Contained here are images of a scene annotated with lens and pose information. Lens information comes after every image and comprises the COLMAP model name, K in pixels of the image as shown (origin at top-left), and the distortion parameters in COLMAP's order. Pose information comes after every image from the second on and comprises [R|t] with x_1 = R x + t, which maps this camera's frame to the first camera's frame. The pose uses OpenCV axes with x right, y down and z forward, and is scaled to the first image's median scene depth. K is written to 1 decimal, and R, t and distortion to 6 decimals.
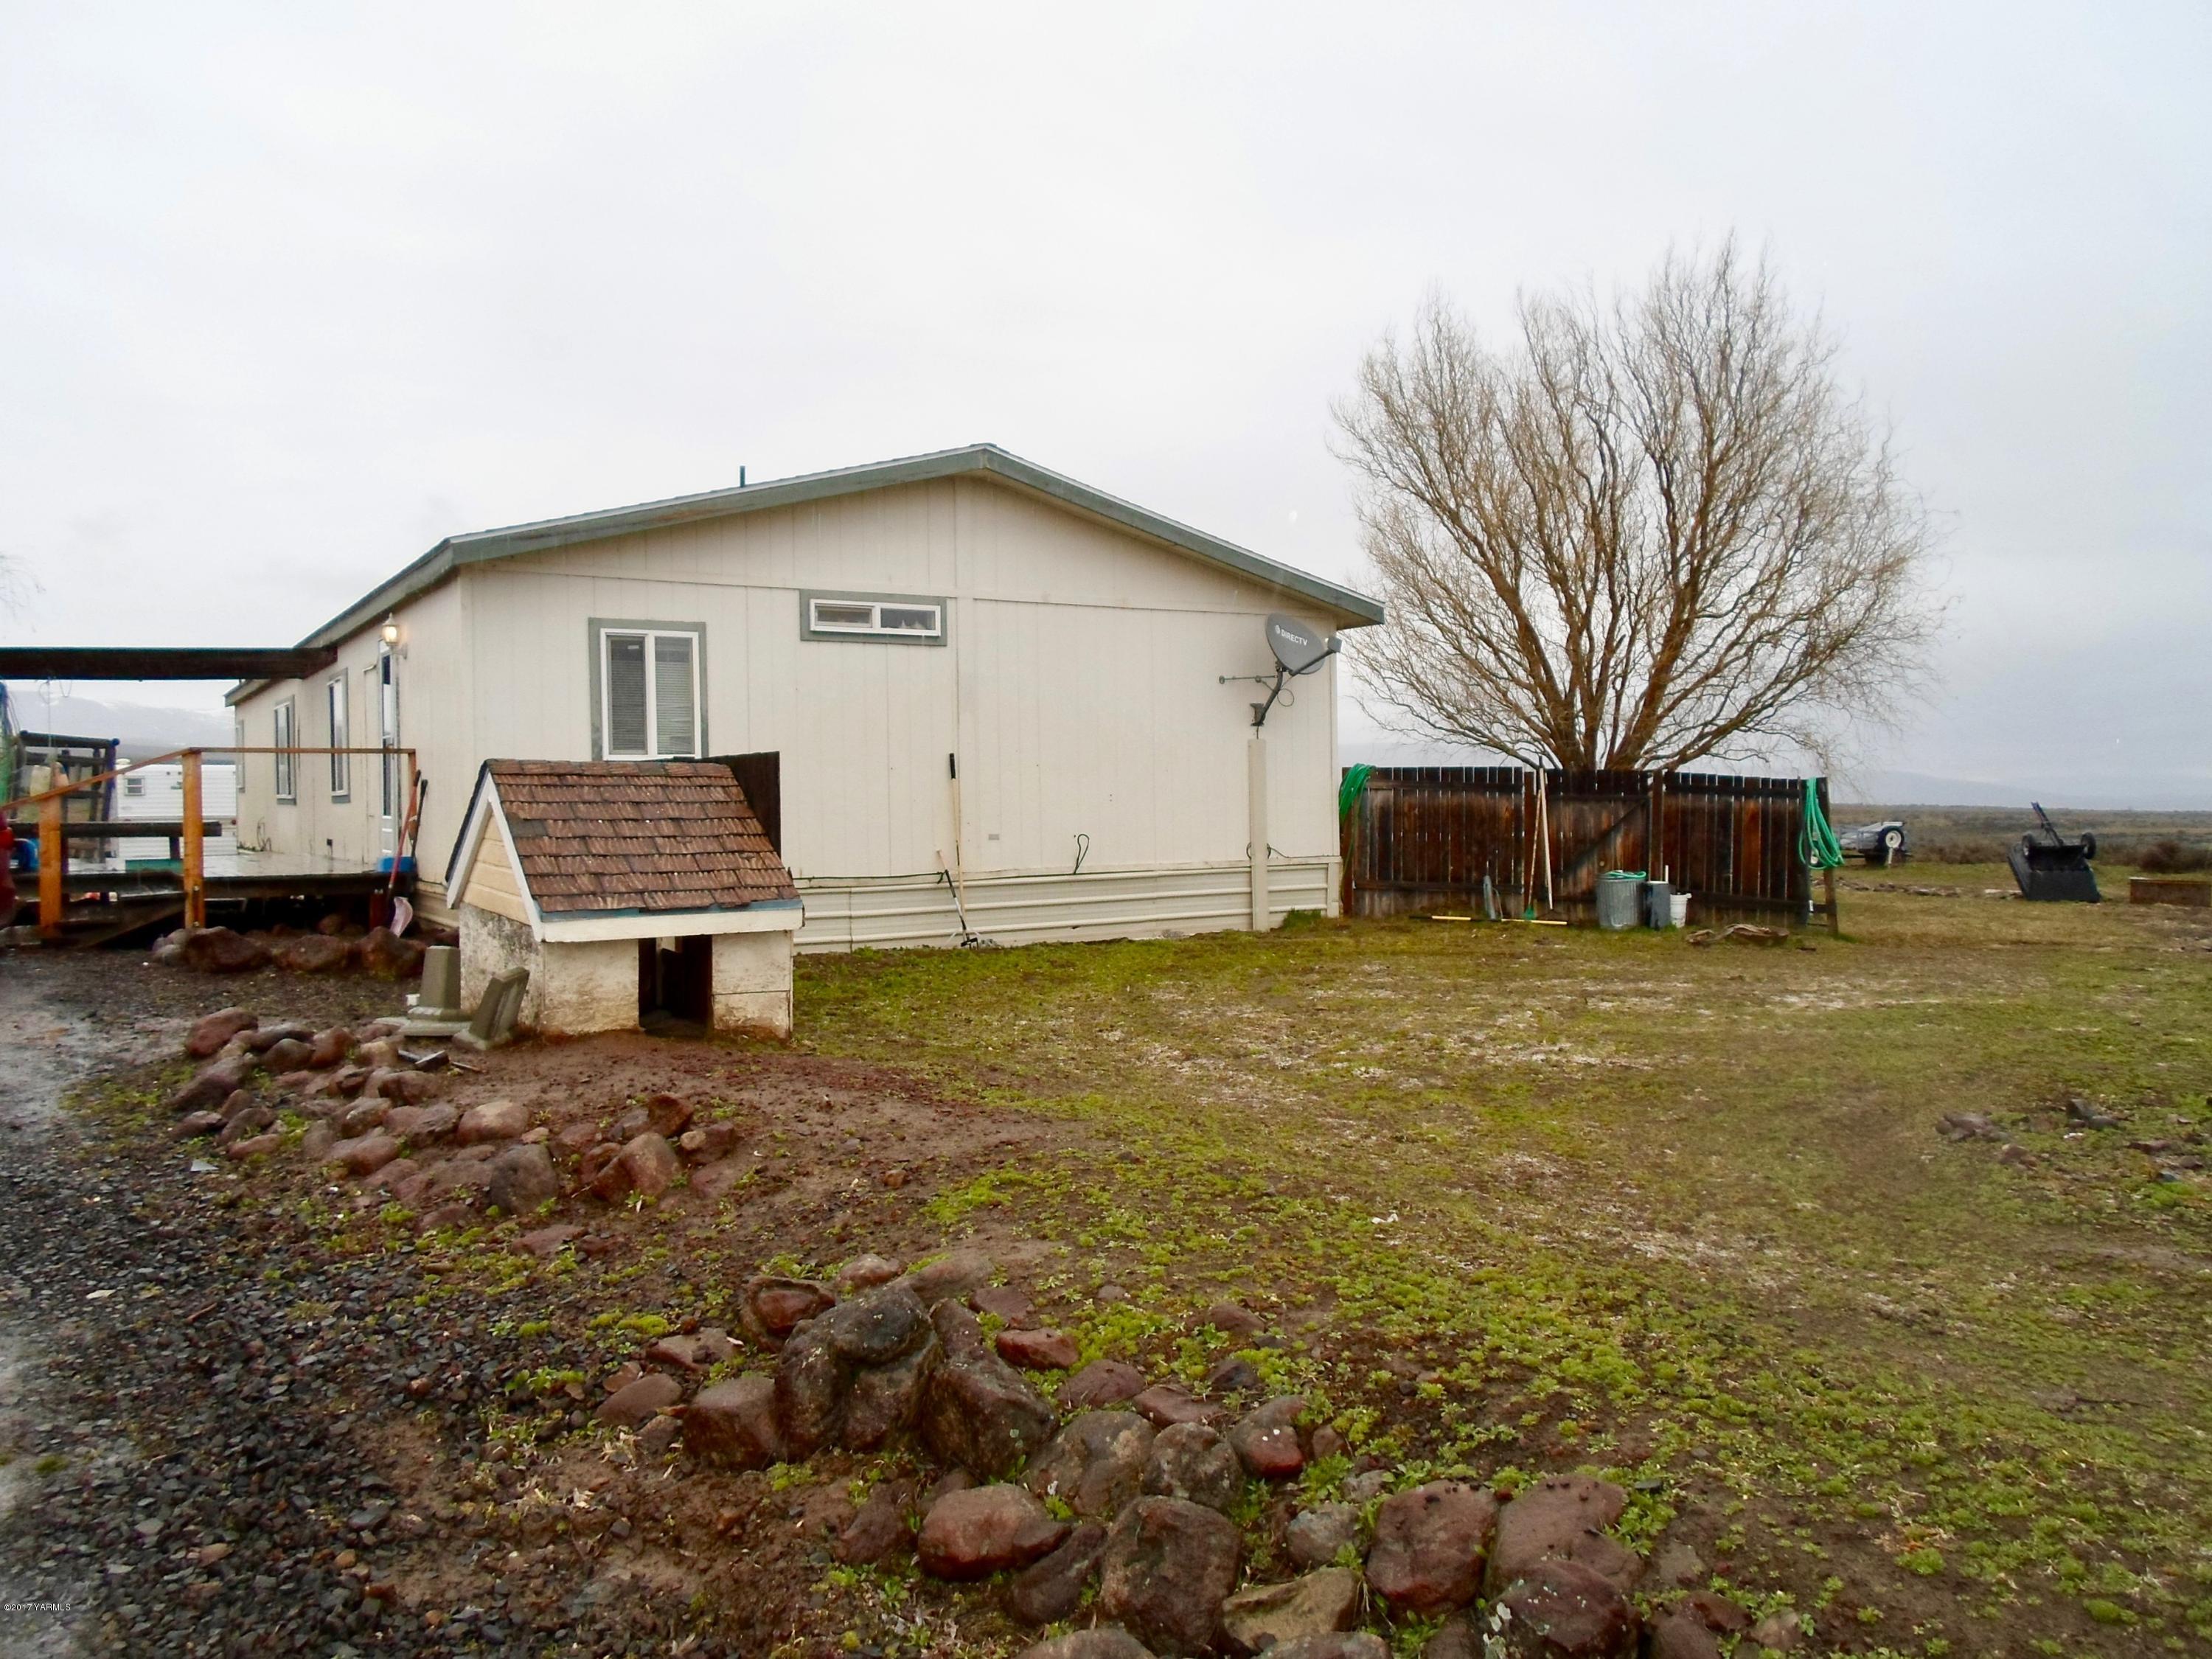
lens RADIAL K [[1670.4, 0, 1106.0], [0, 1670.4, 829.5], [0, 0, 1]] dist [-0.039384, -0.007248]
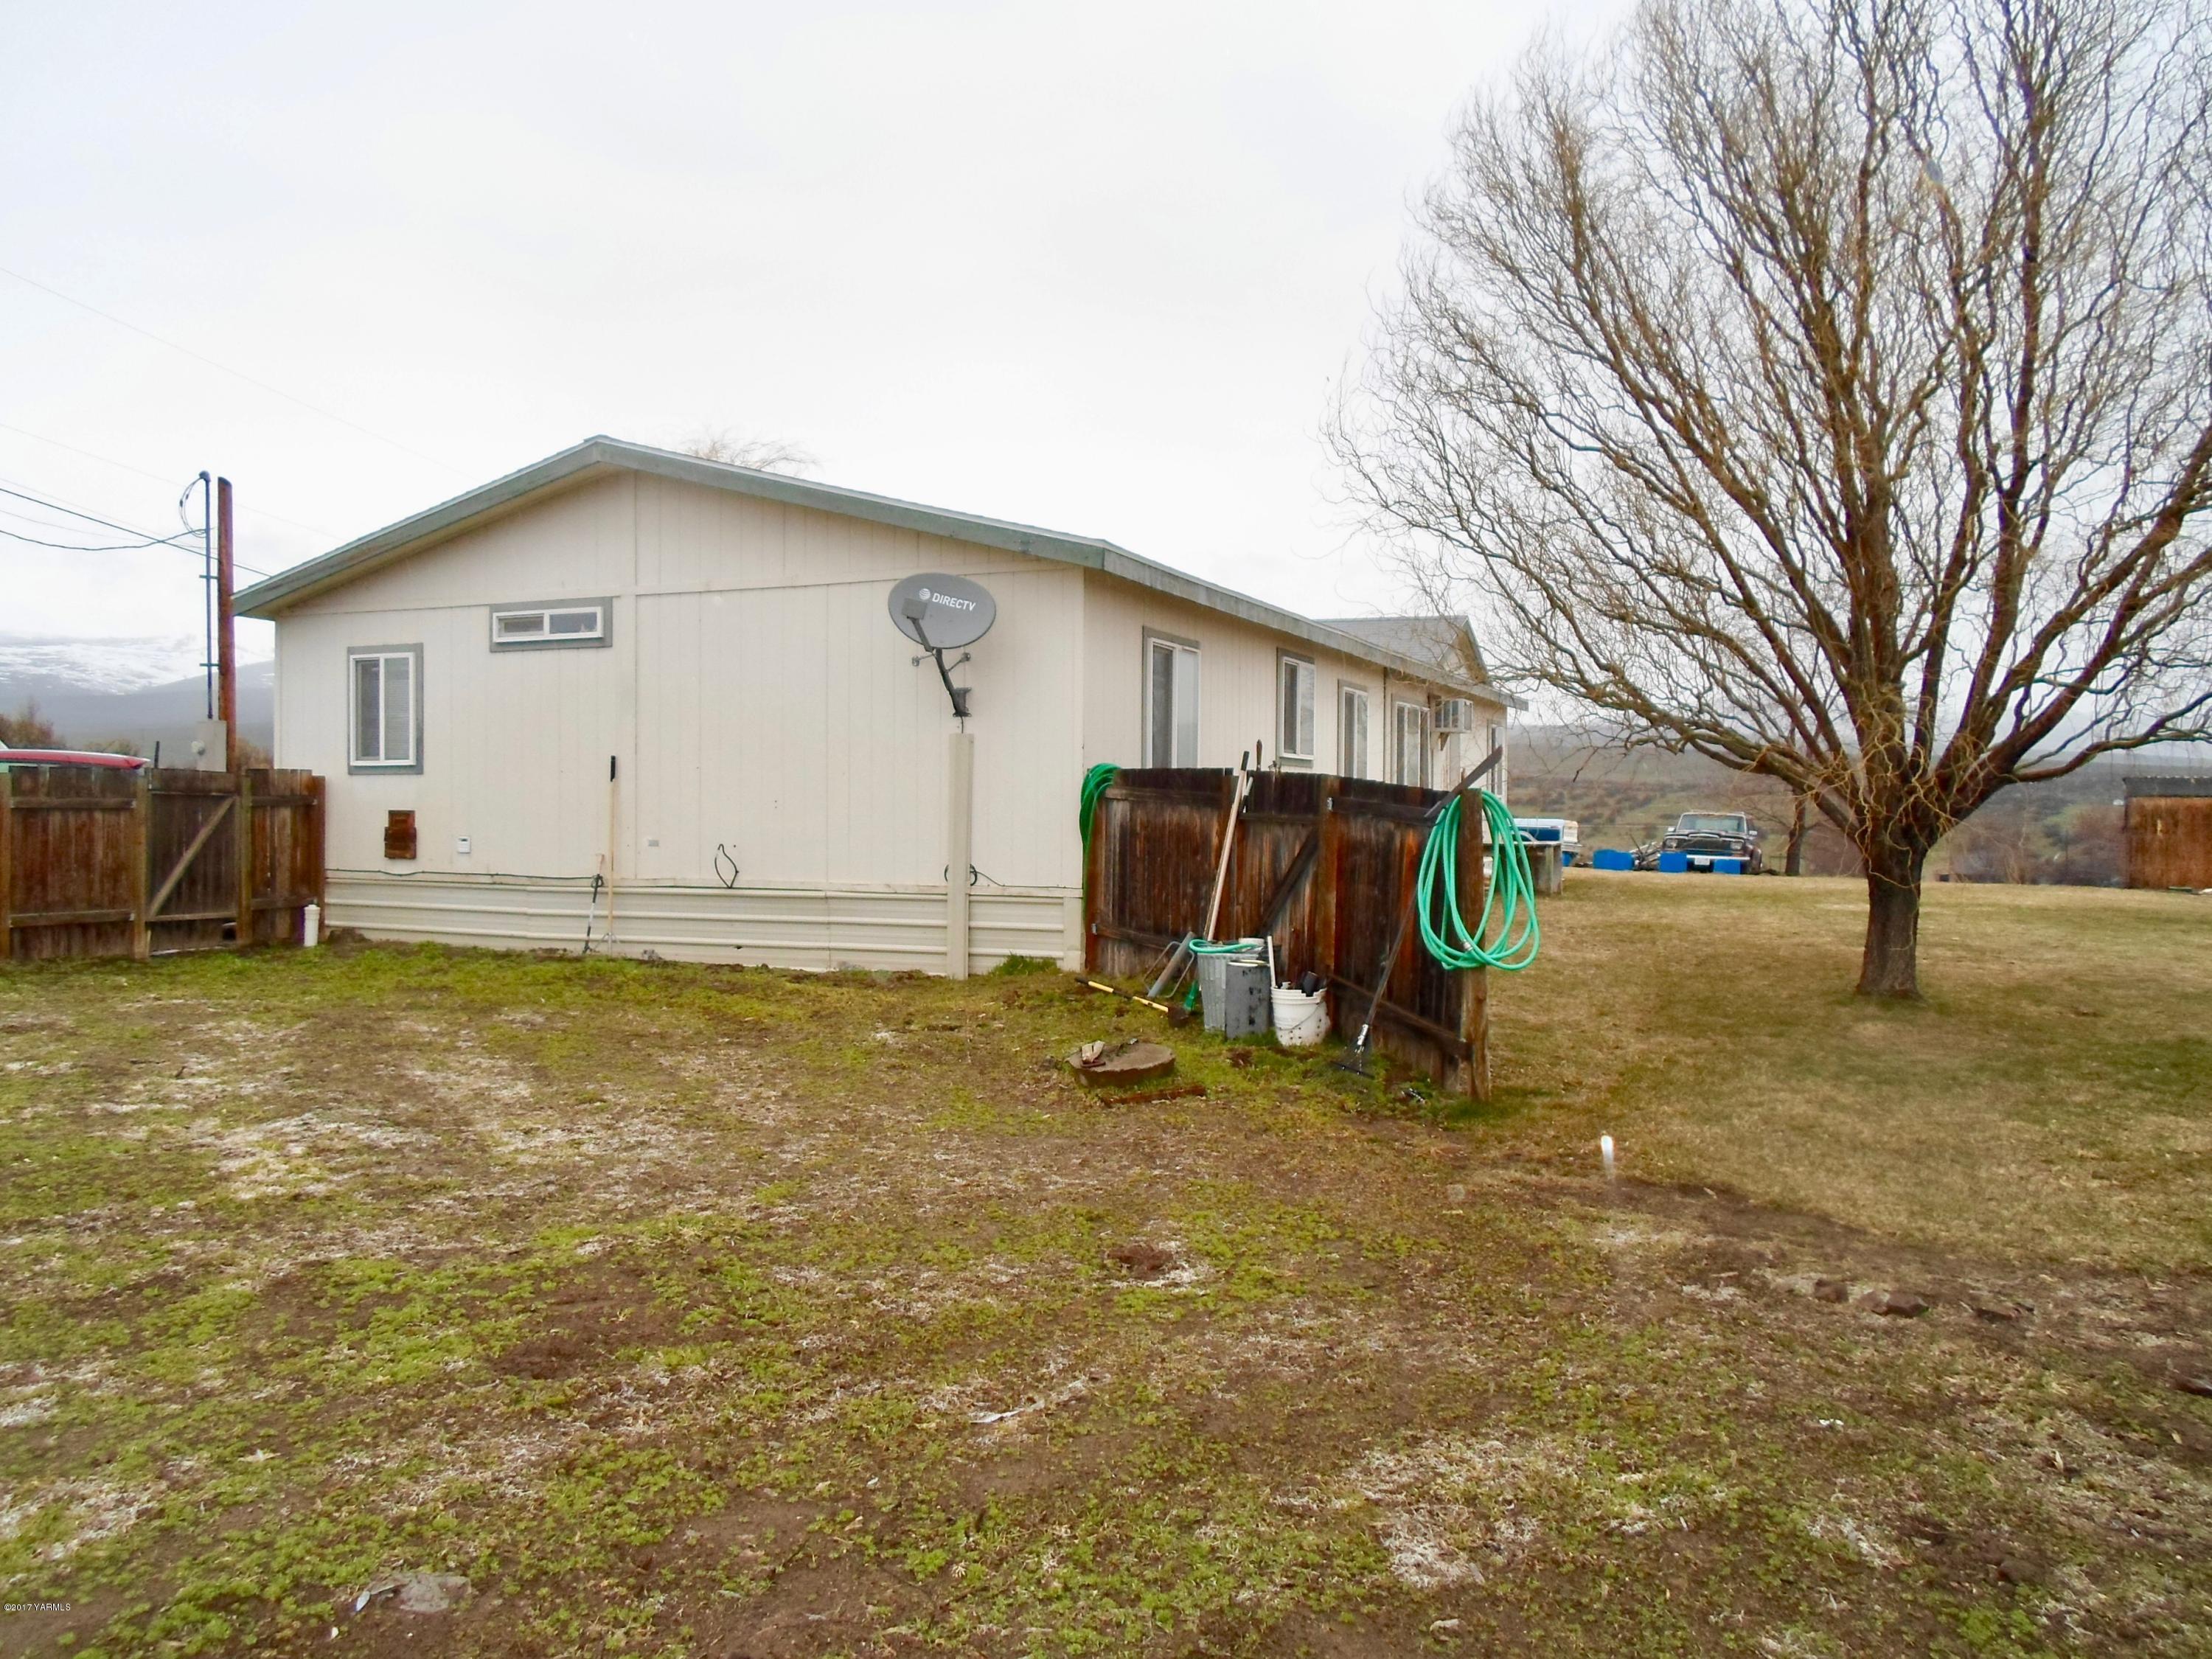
lens RADIAL K [[1670.4, 0, 1106.0], [0, 1670.4, 829.5], [0, 0, 1]] dist [-0.039384, -0.007248]
pose [[0.568572, 0.030607, -0.822064, 0.860749], [-0.025165, 0.999487, 0.019808, -0.028649], [0.822249, 0.009425, 0.569050, 0.671139]]
